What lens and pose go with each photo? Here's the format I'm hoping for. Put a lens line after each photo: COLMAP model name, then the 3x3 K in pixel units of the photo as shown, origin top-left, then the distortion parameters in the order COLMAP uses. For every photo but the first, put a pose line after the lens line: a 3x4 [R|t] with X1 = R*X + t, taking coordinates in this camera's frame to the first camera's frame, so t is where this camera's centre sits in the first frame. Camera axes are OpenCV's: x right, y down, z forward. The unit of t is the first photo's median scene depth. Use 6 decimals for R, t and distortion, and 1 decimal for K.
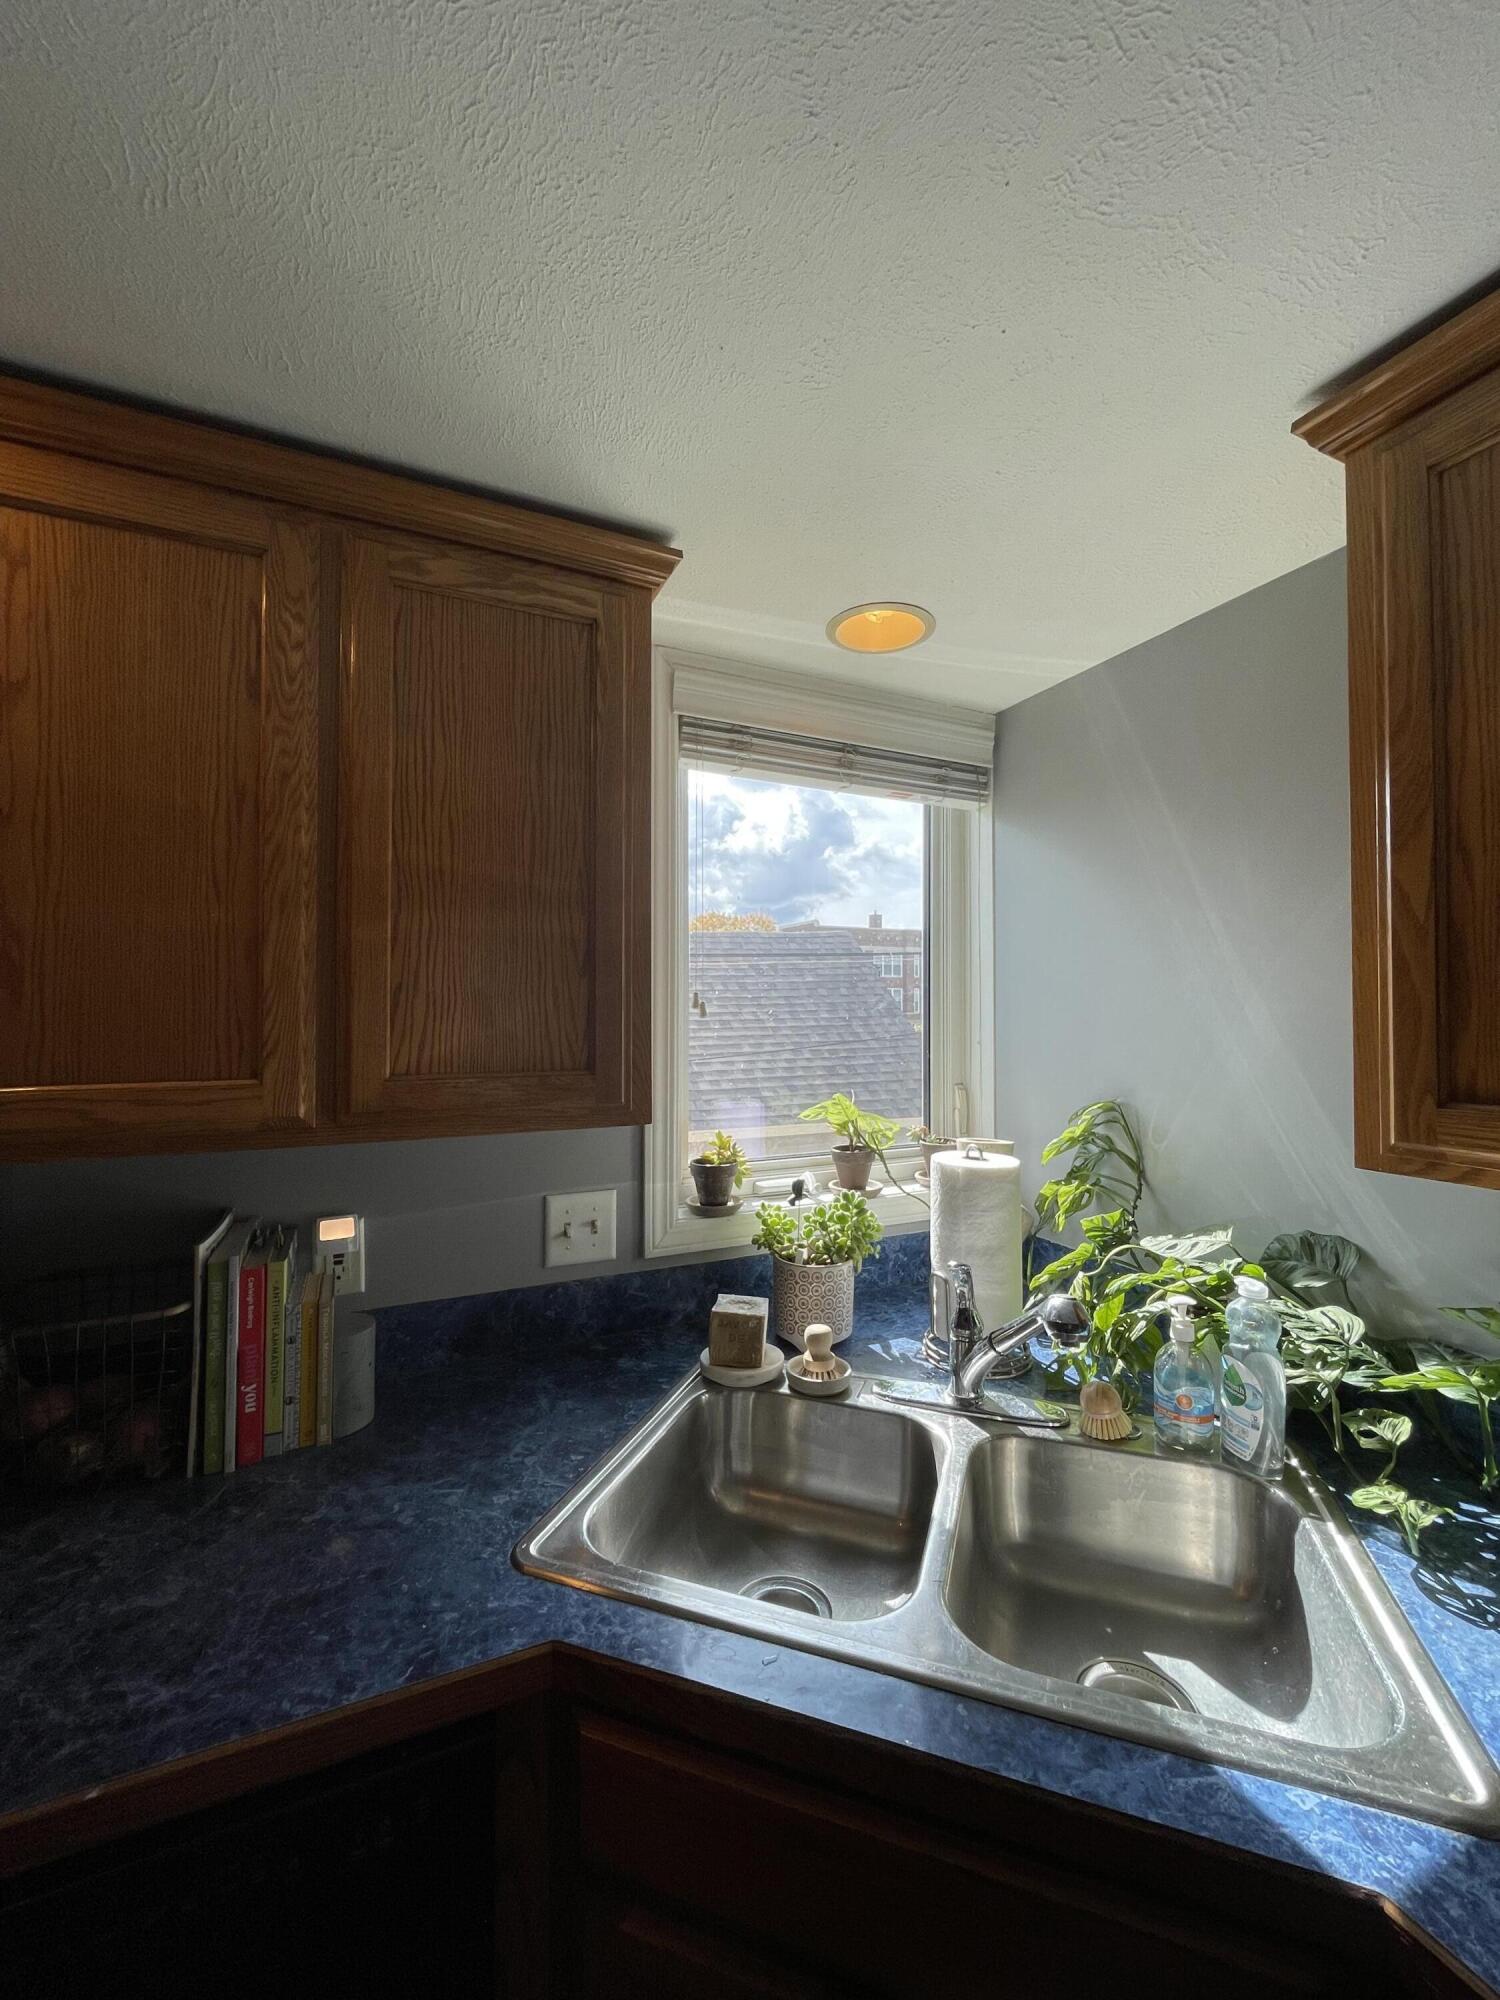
lens RADIAL K [[808.7, 0, 756.4], [0, 808.7, 1001.6], [0, 0, 1]] dist [-0.001722, -0.000345]
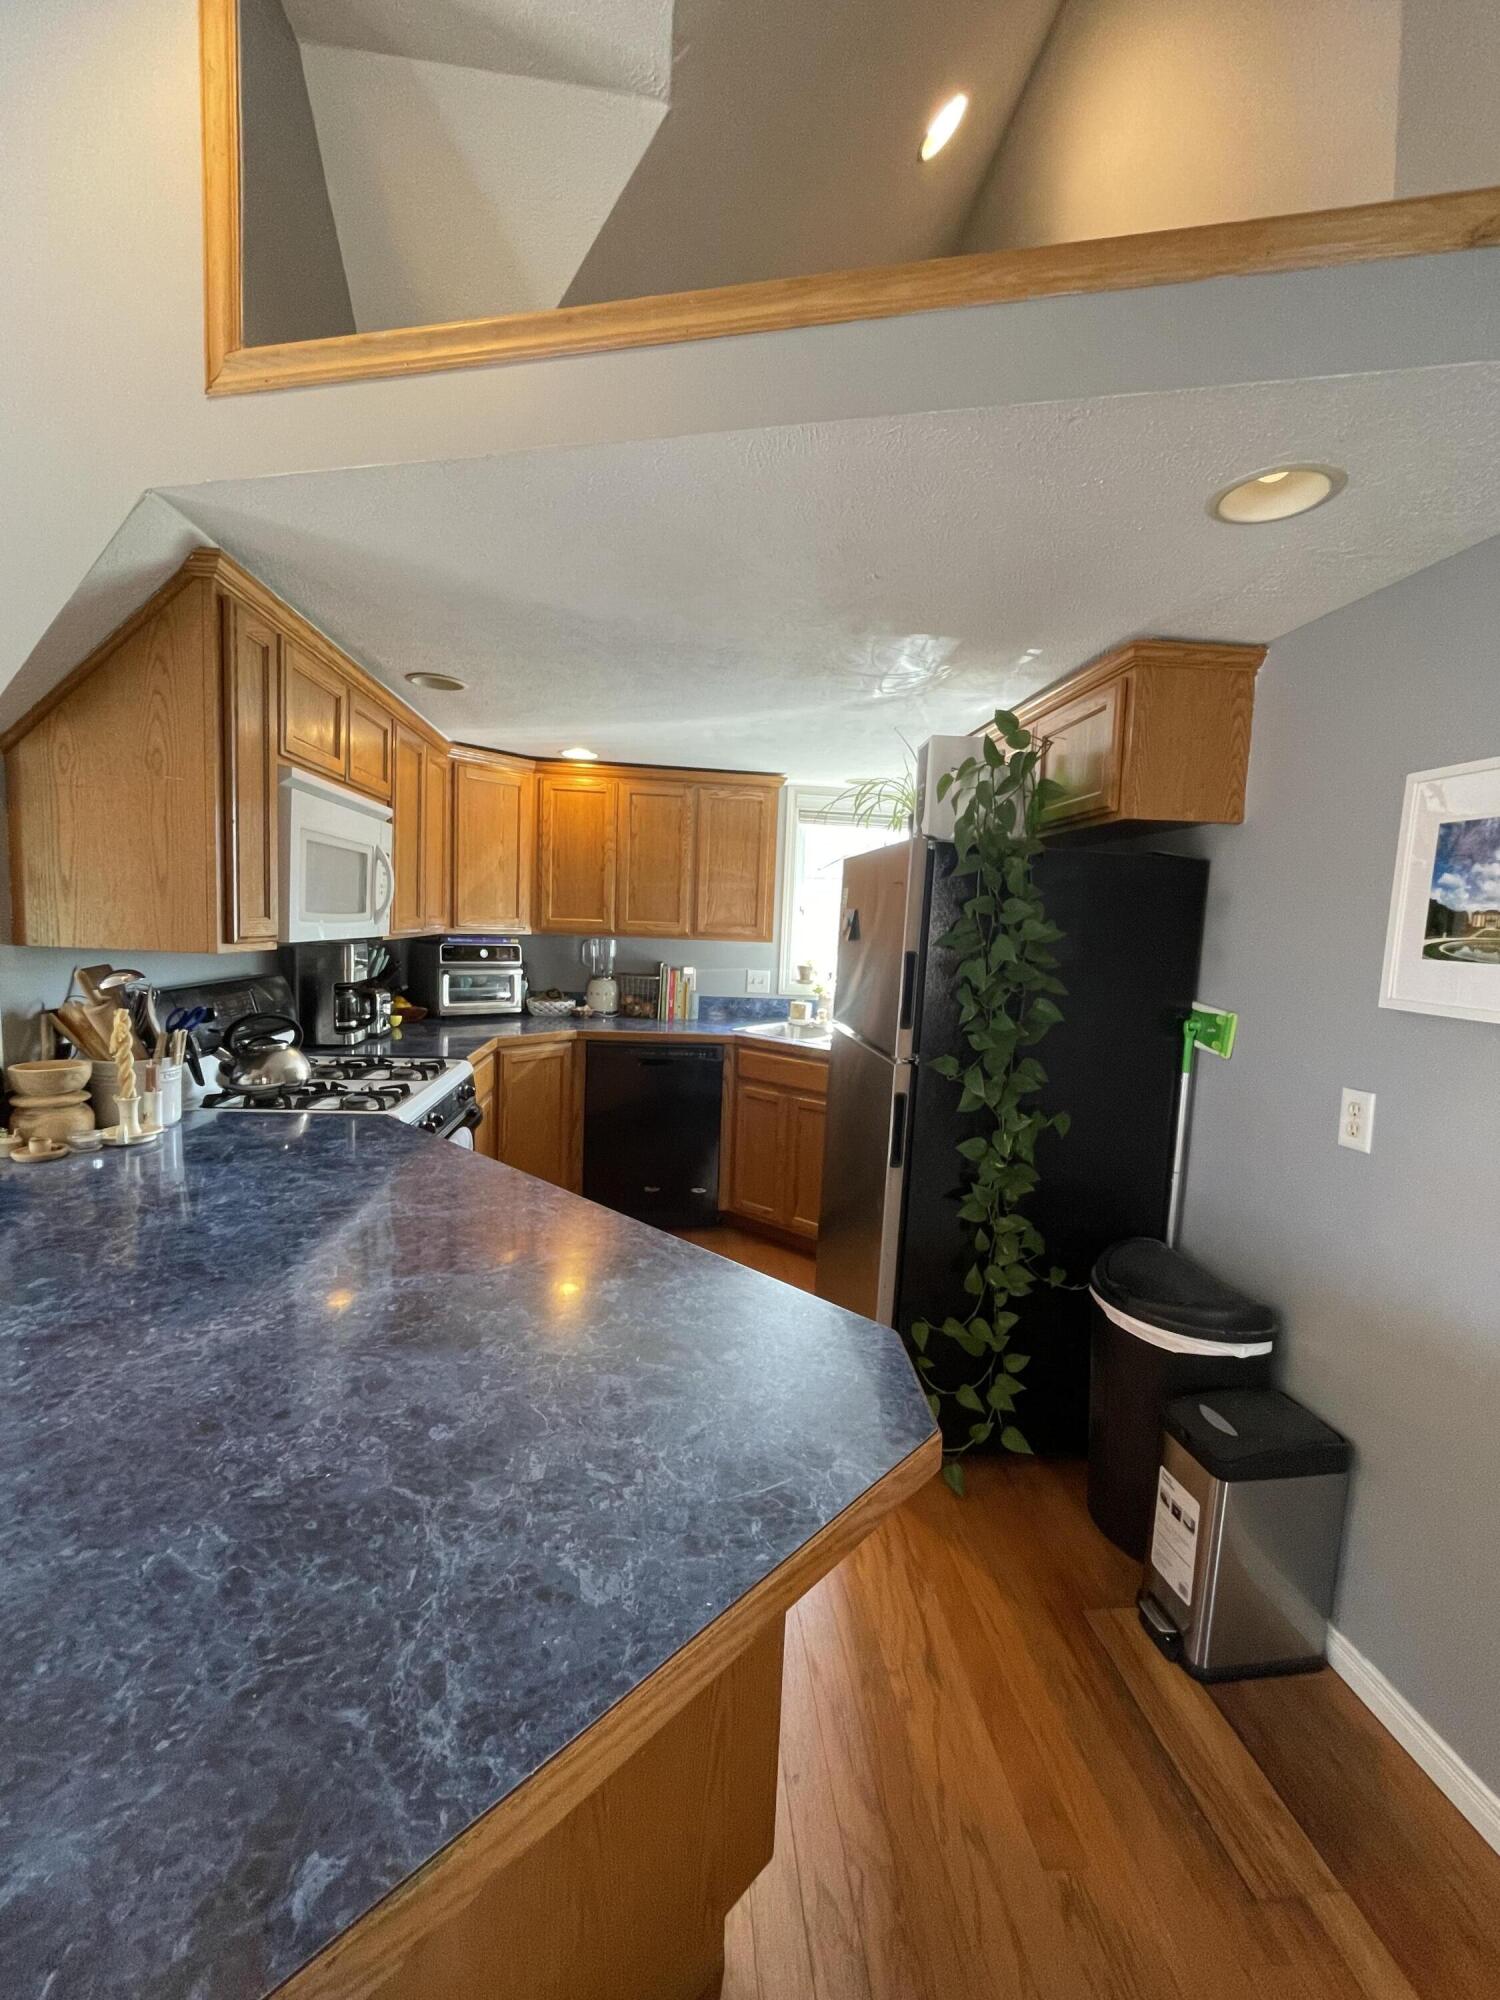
lens RADIAL K [[808.7, 0, 756.4], [0, 808.7, 1001.6], [0, 0, 1]] dist [-0.001722, -0.000345]
pose [[0.947020, 0.071105, -0.313204, 0.898918], [-0.037845, 0.993096, 0.111029, 0.015721], [0.318937, -0.093293, 0.943173, -2.310901]]
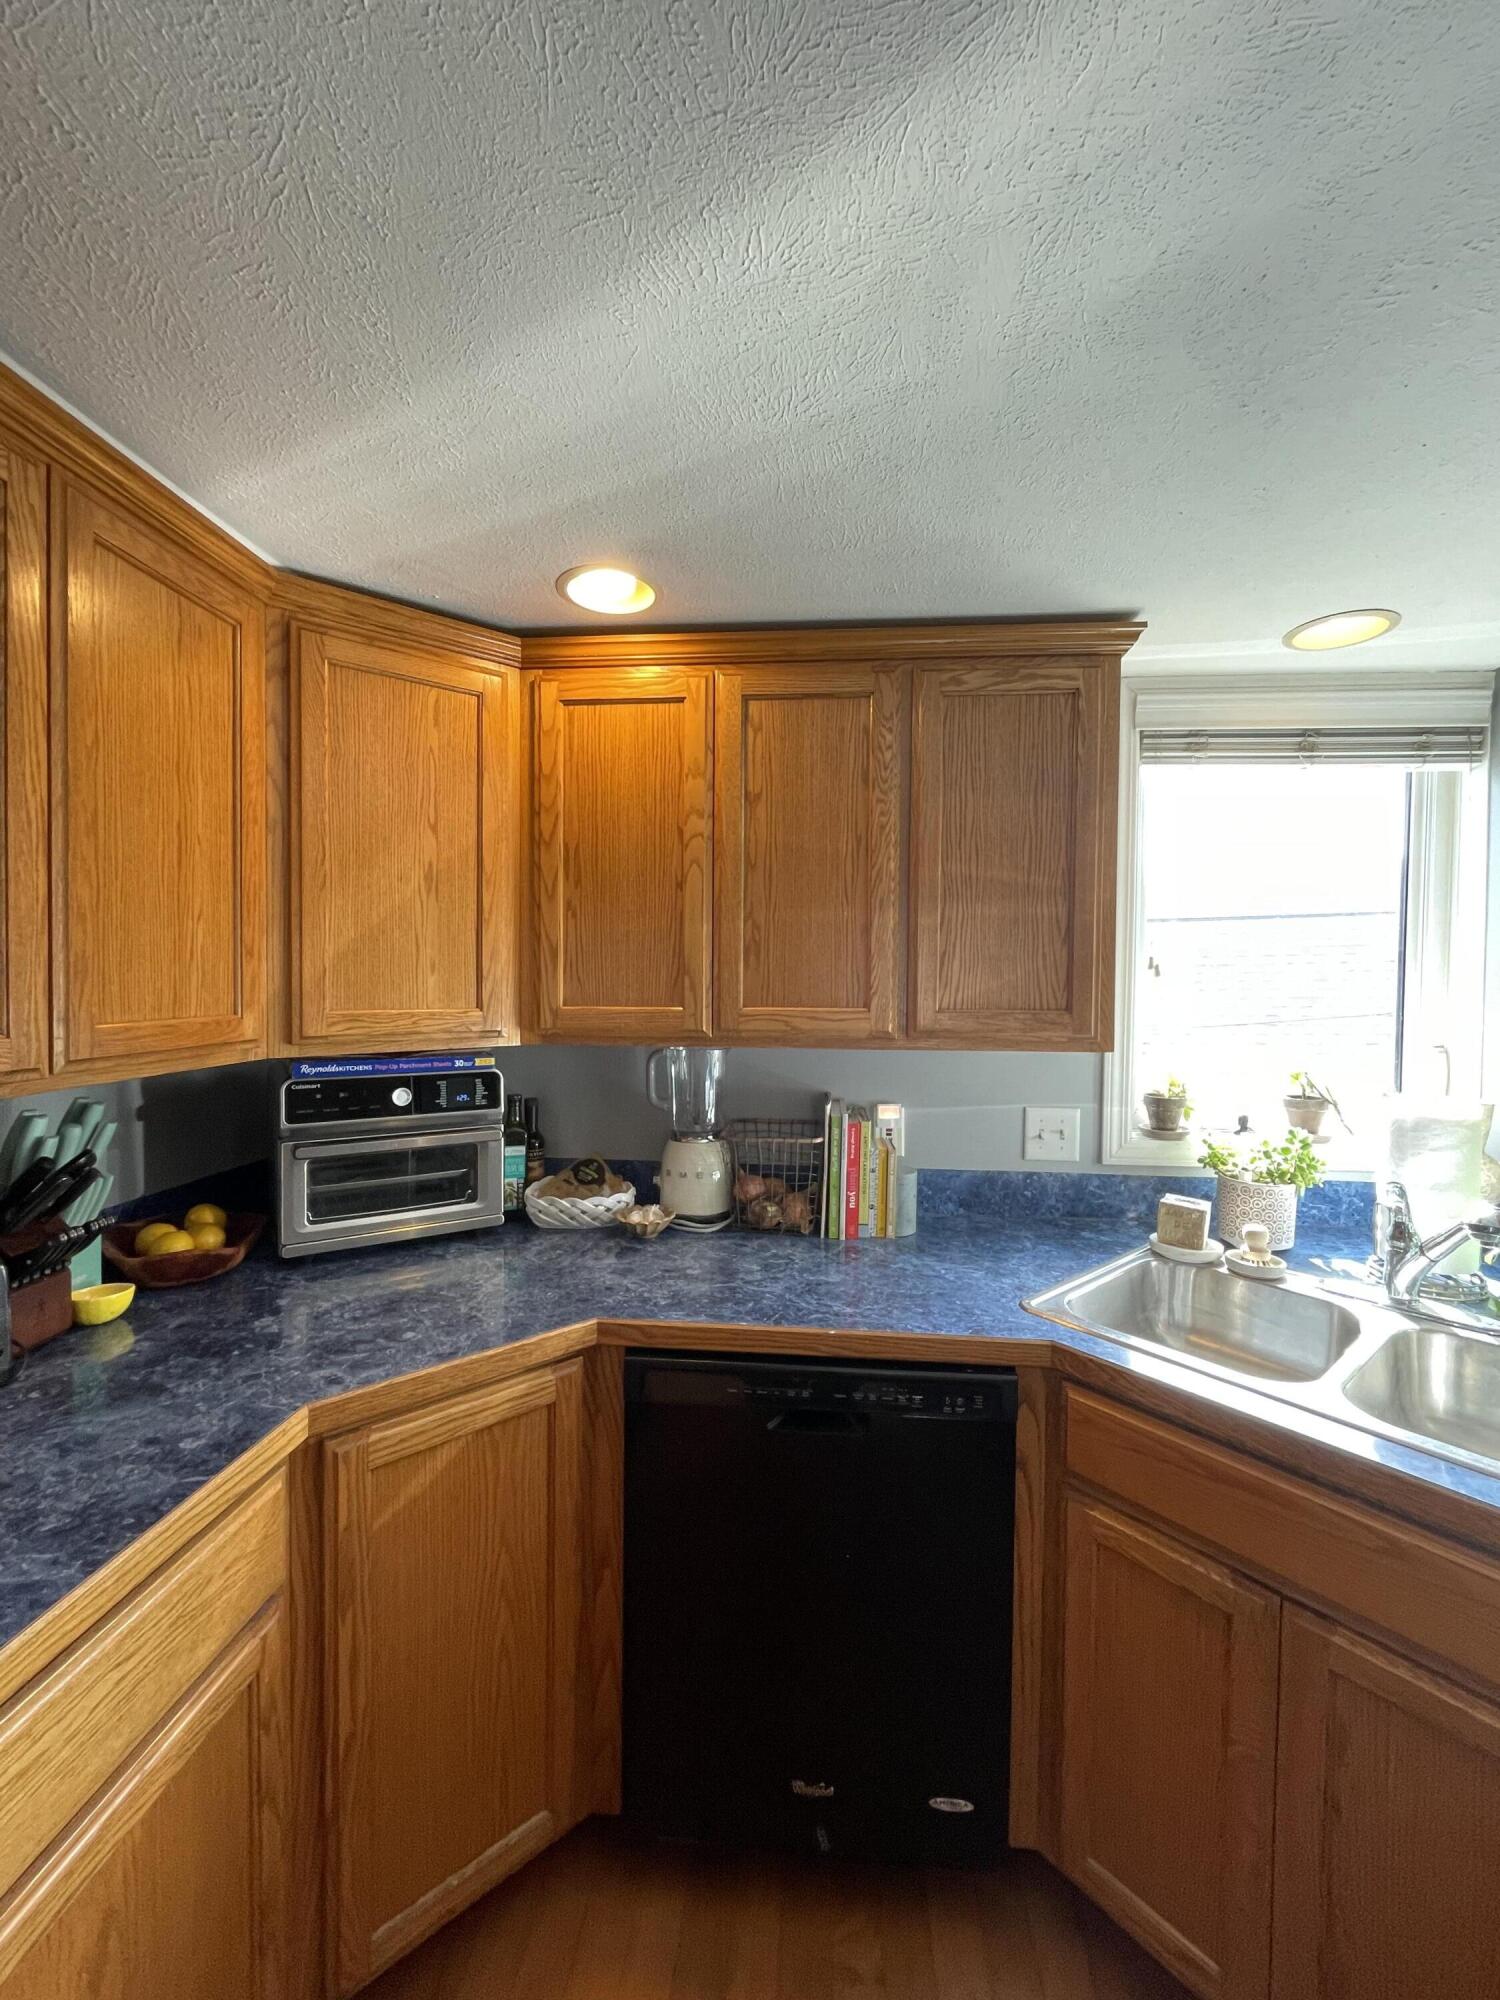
lens RADIAL K [[808.7, 0, 756.4], [0, 808.7, 1001.6], [0, 0, 1]] dist [-0.001722, -0.000345]
pose [[0.865929, 0.020911, -0.499729, 0.027200], [-0.001573, 0.999235, 0.039088, 0.012533], [0.500164, -0.033062, 0.865300, -0.467451]]
